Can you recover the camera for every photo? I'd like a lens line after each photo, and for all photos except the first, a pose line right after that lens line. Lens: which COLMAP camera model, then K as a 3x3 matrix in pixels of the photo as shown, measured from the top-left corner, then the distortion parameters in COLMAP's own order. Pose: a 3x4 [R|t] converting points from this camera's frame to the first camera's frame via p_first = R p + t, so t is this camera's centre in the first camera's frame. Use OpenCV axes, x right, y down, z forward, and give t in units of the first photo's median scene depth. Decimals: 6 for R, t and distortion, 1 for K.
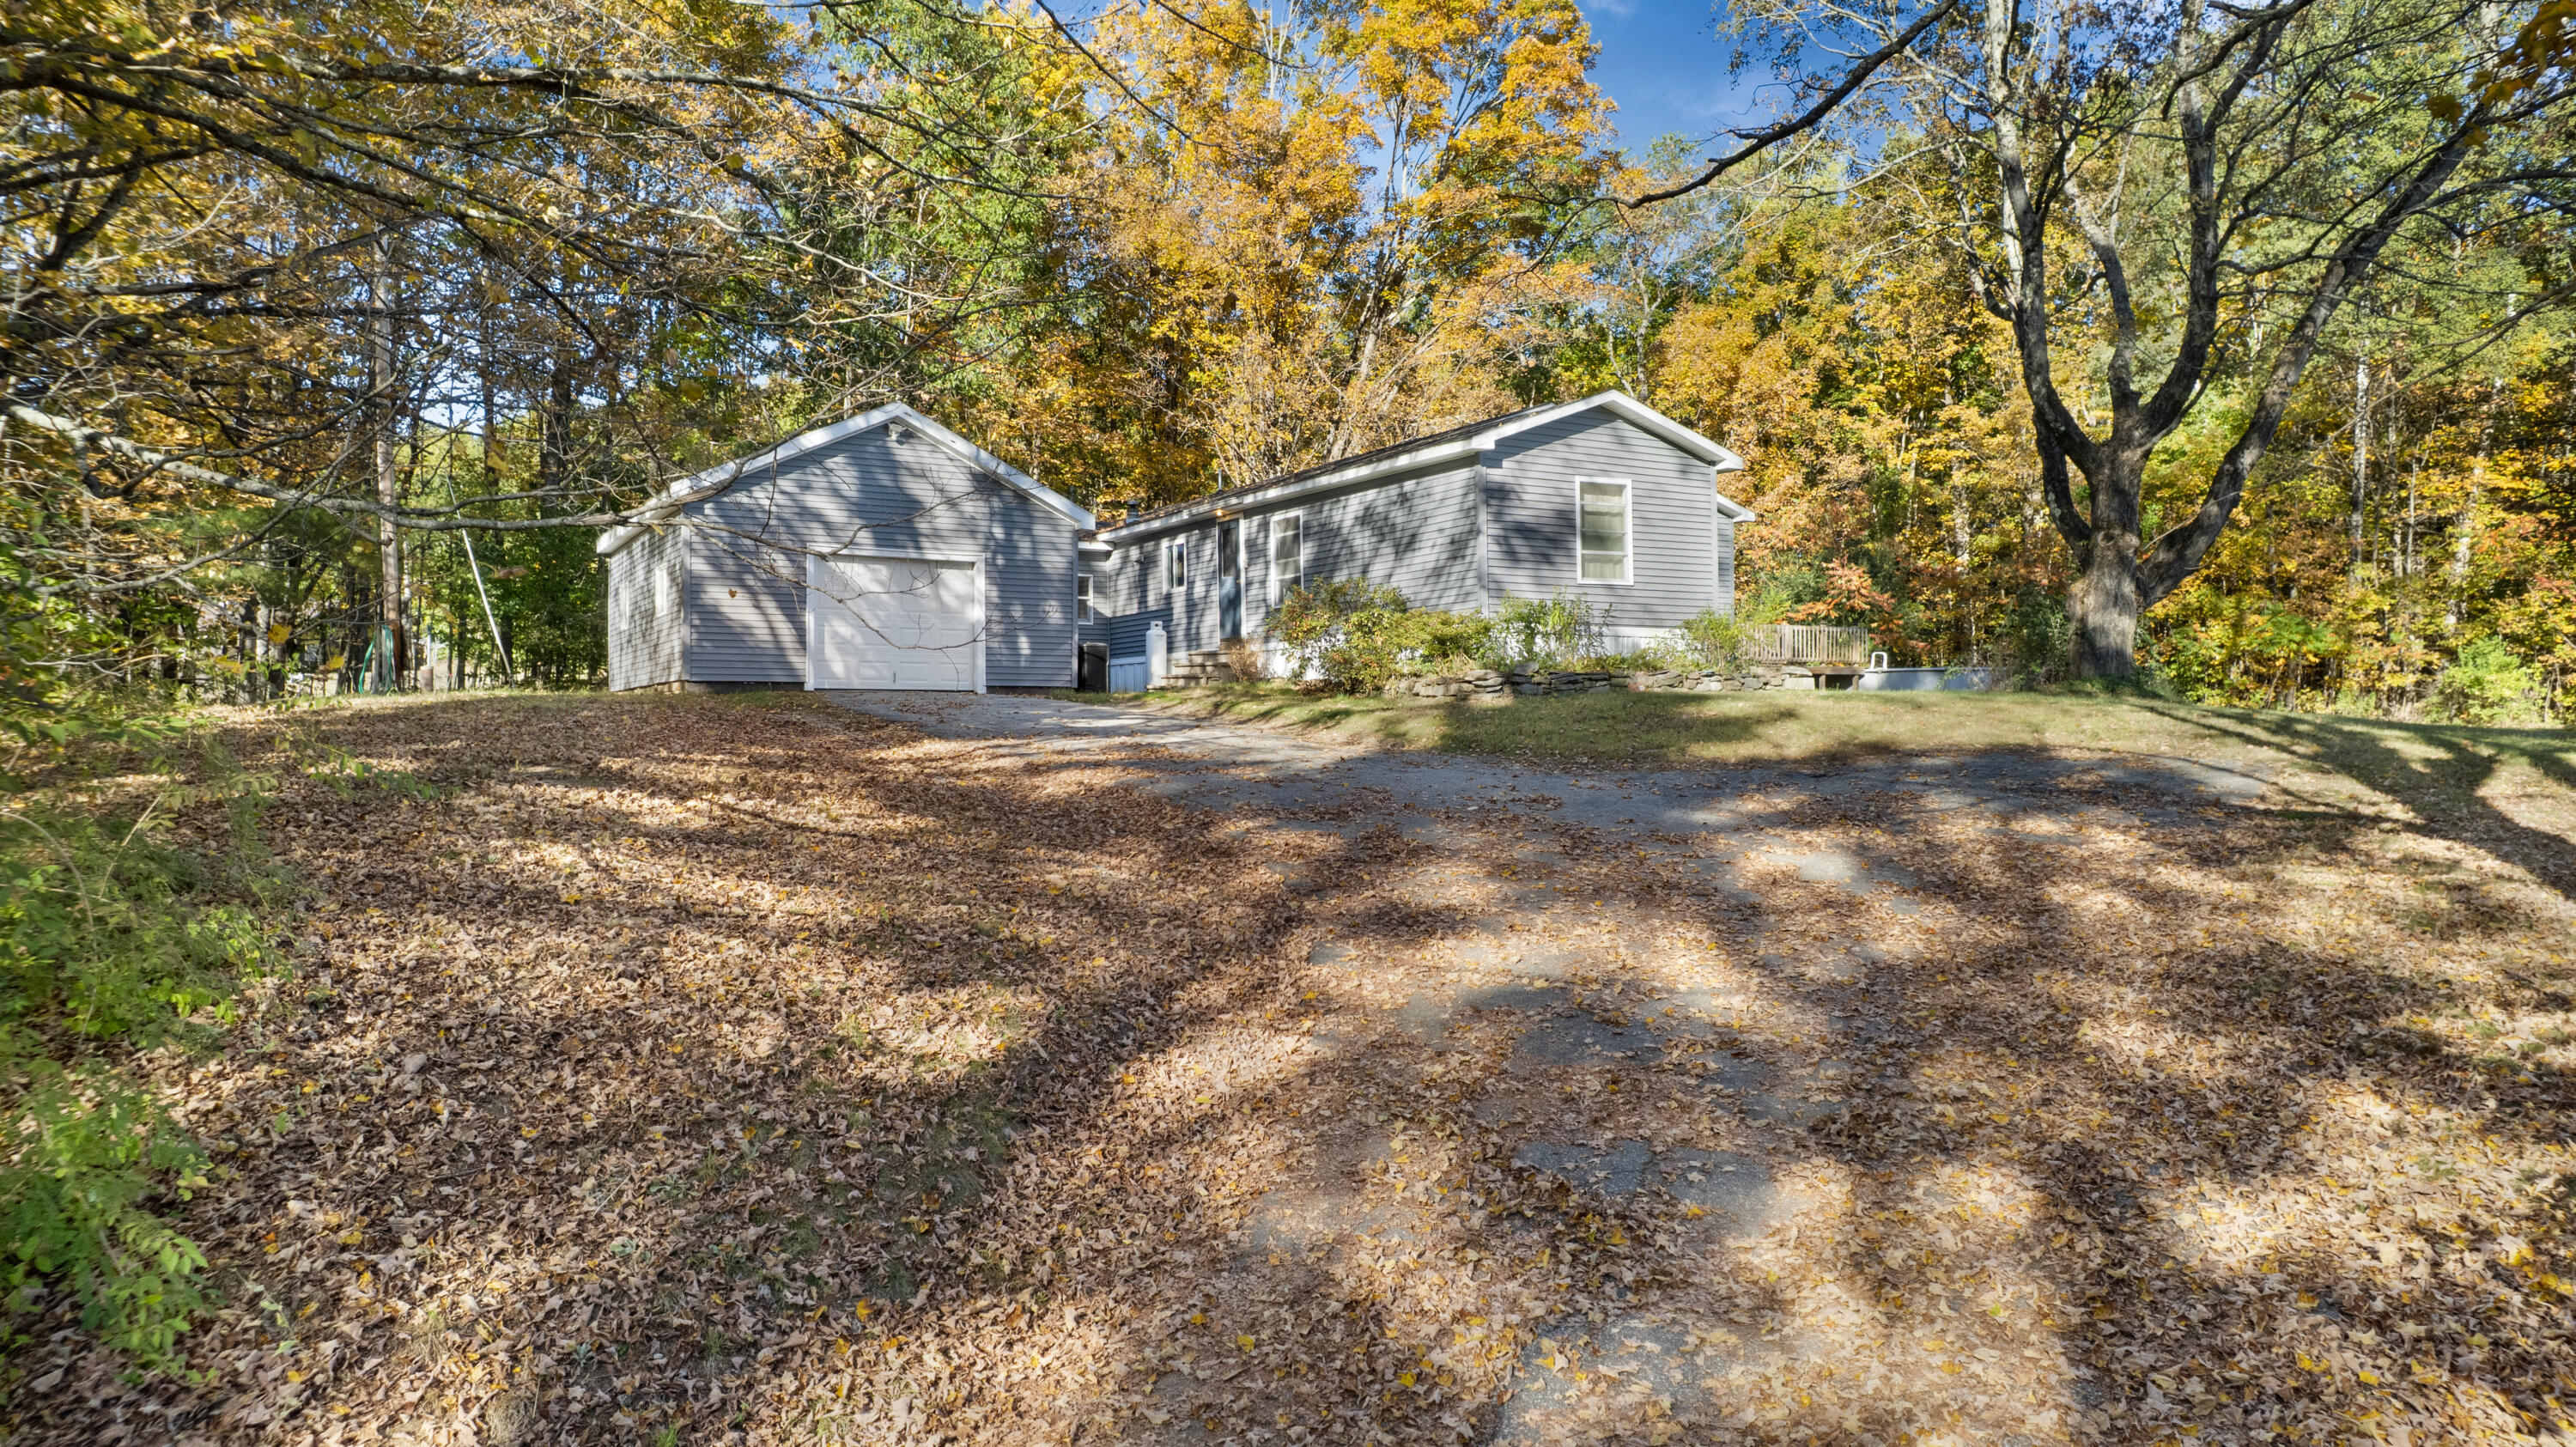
lens RADIAL K [[1671.7, 0, 1288.0], [0, 1671.7, 723.5], [0, 0, 1]] dist [-0.054873, 0.001594]
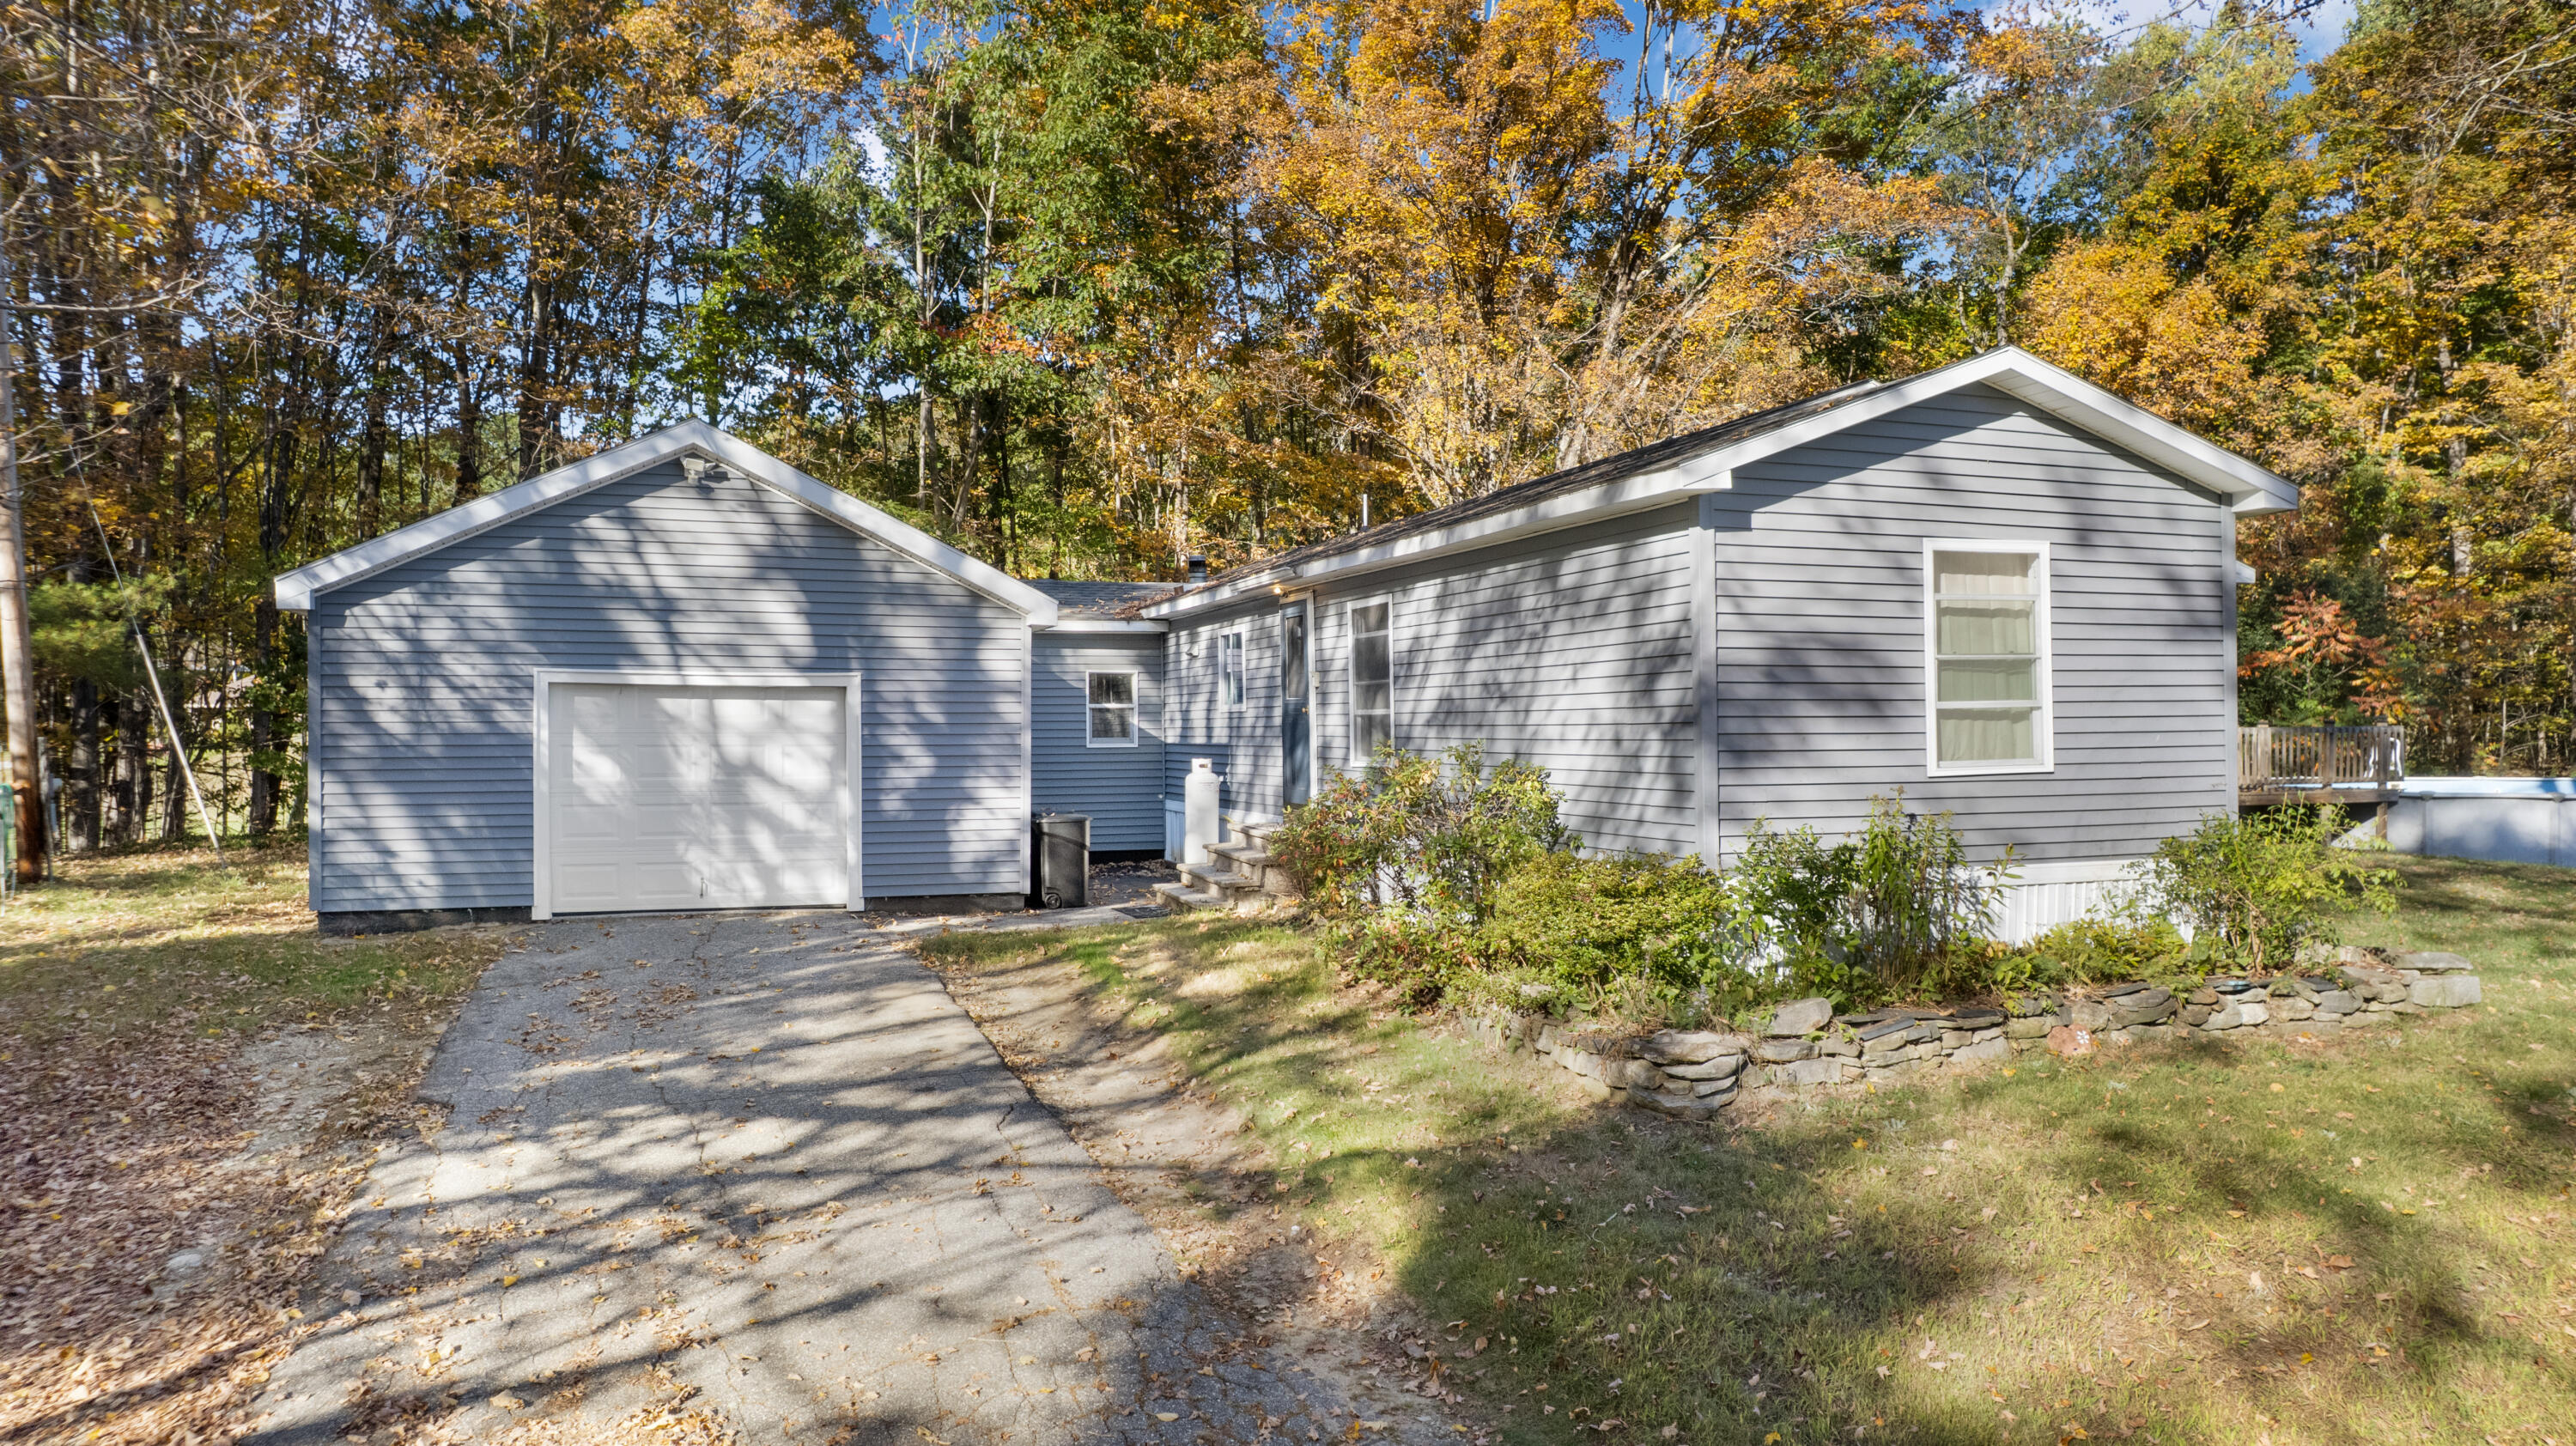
lens RADIAL K [[1669.3, 0, 1288.0], [0, 1669.3, 723.0], [0, 0, 1]] dist [-0.059674, 0.043171]
pose [[0.982388, 0.002773, -0.186832, 0.042650], [-0.001947, 0.999987, 0.004606, -0.049319], [0.186843, -0.004161, 0.982381, 0.258314]]
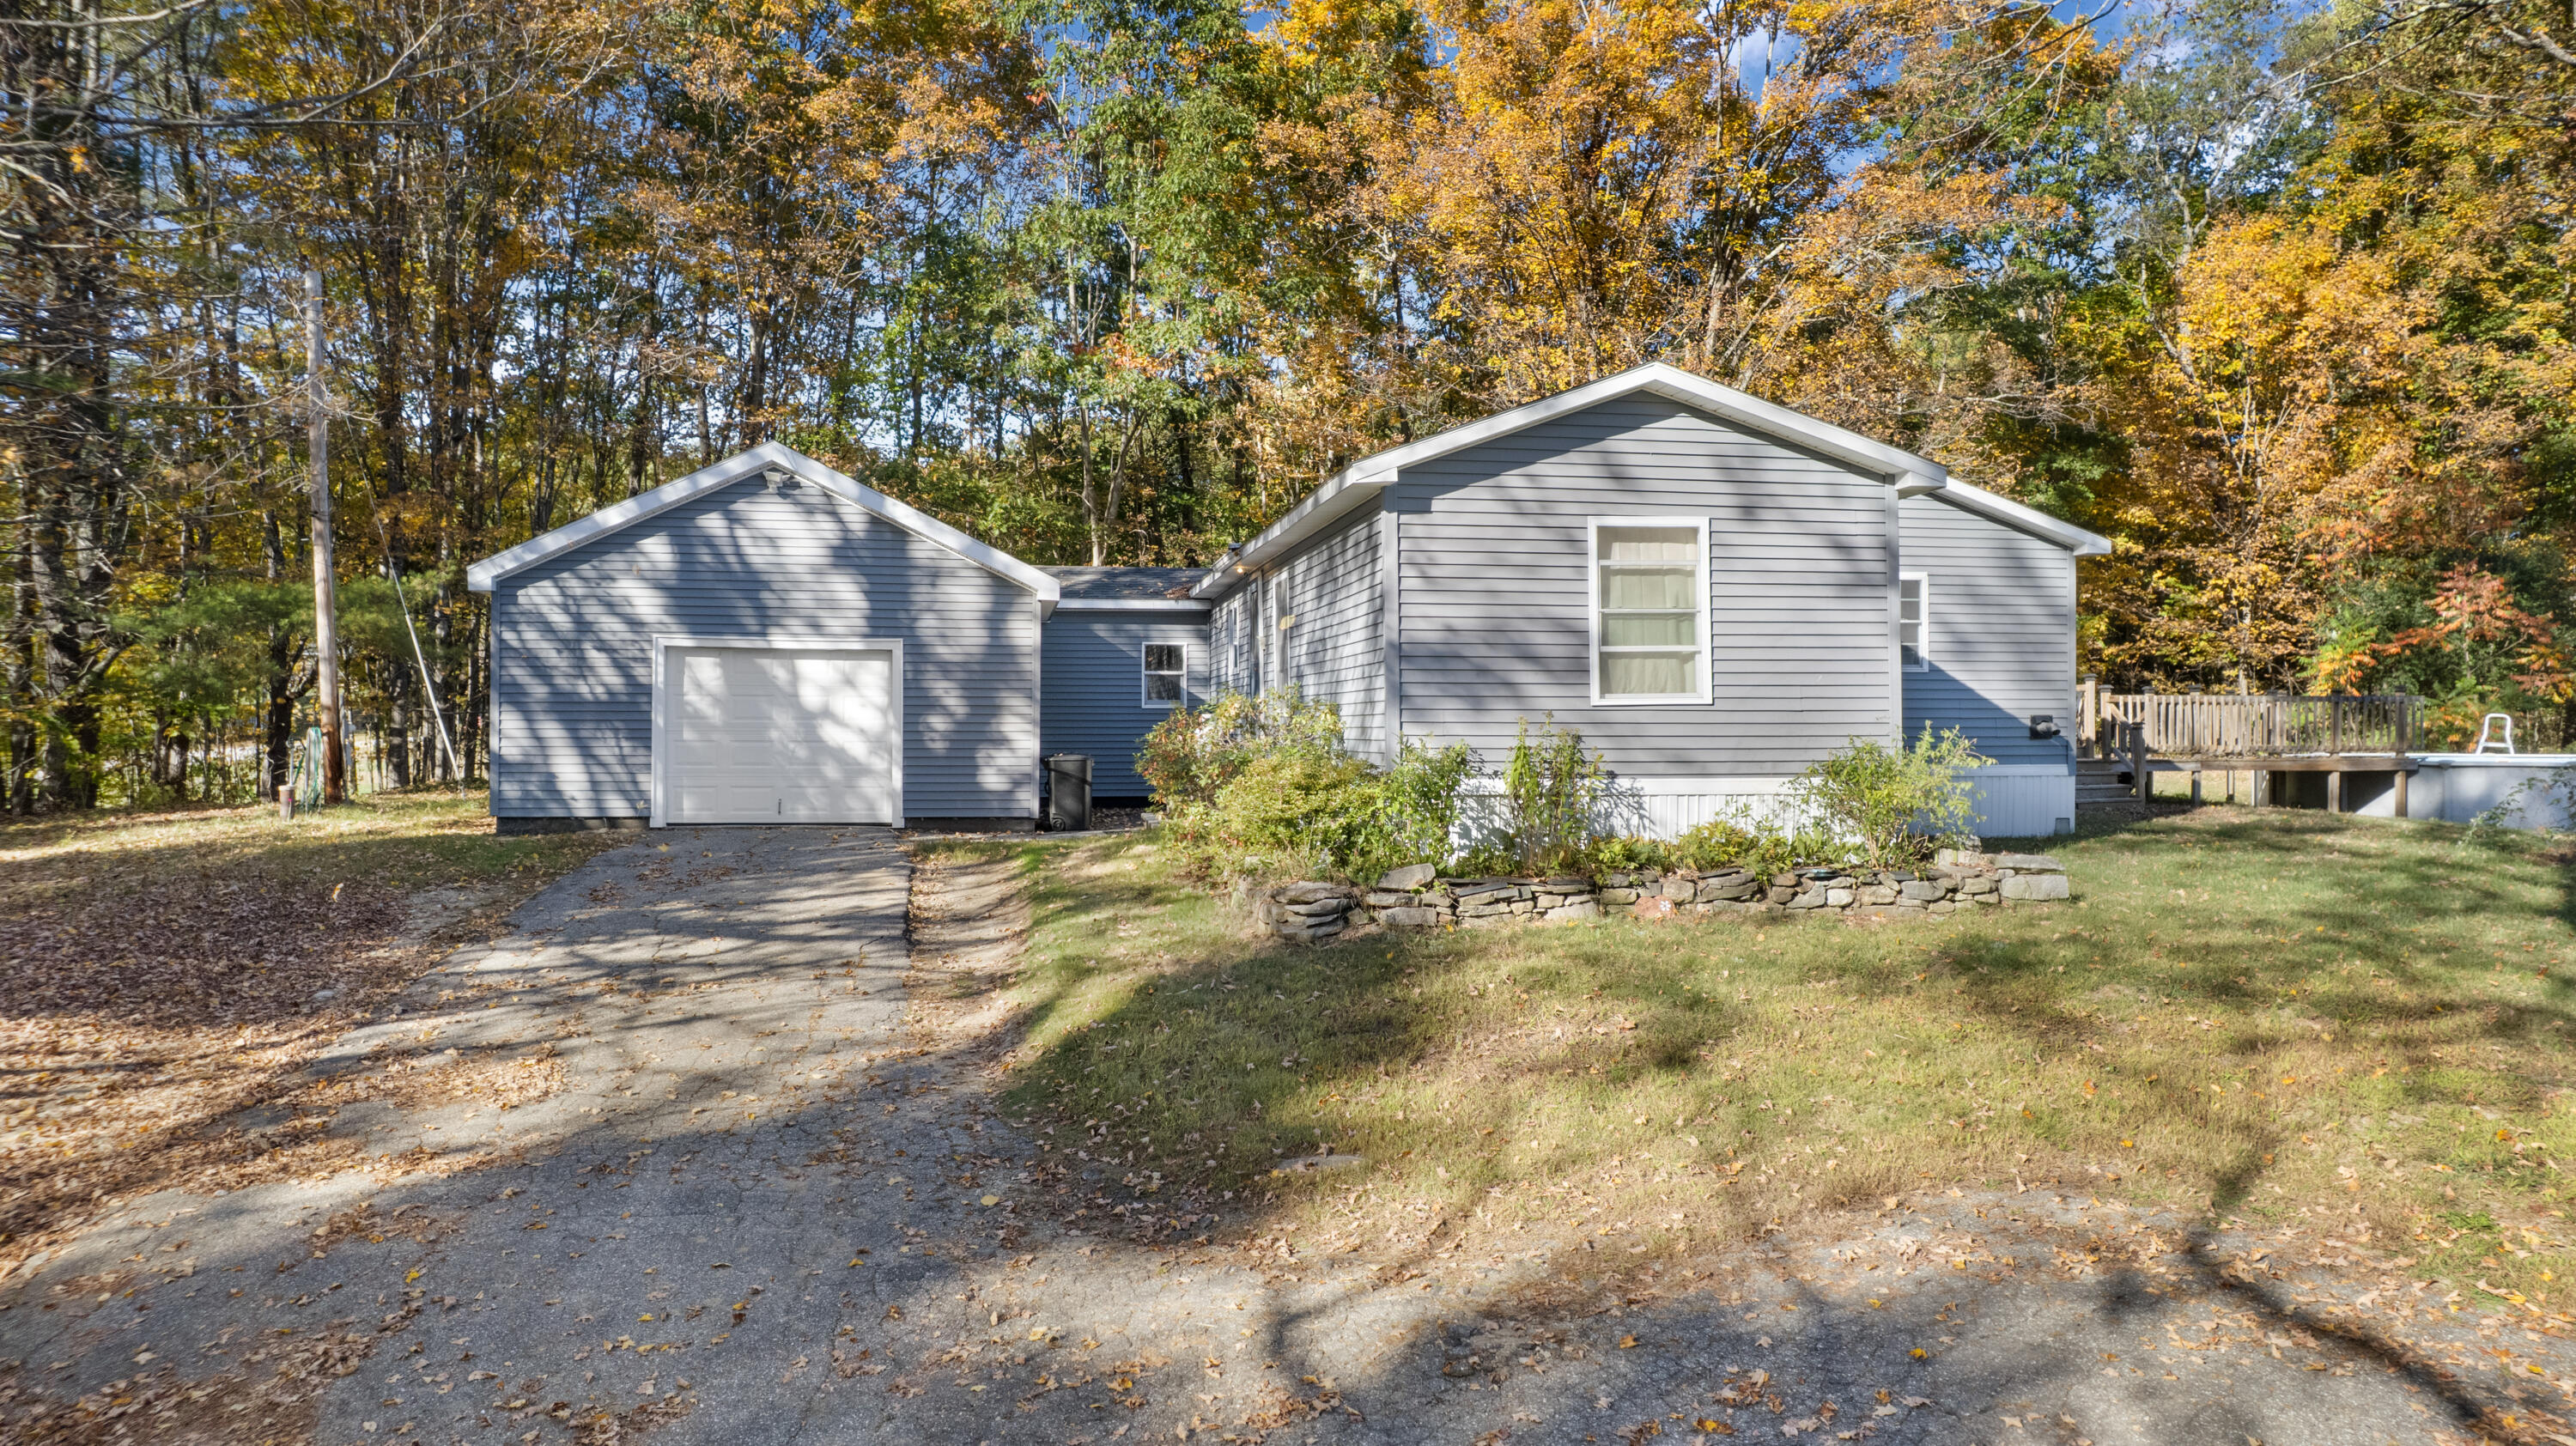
lens RADIAL K [[1668.3, 0, 1288.0], [0, 1668.3, 723.0], [0, 0, 1]] dist [-0.049786, 0.048385]
pose [[0.932169, 0.008579, -0.361921, 0.140735], [-0.005934, 0.999947, 0.008421, -0.040297], [0.361974, -0.005702, 0.932171, 0.210839]]
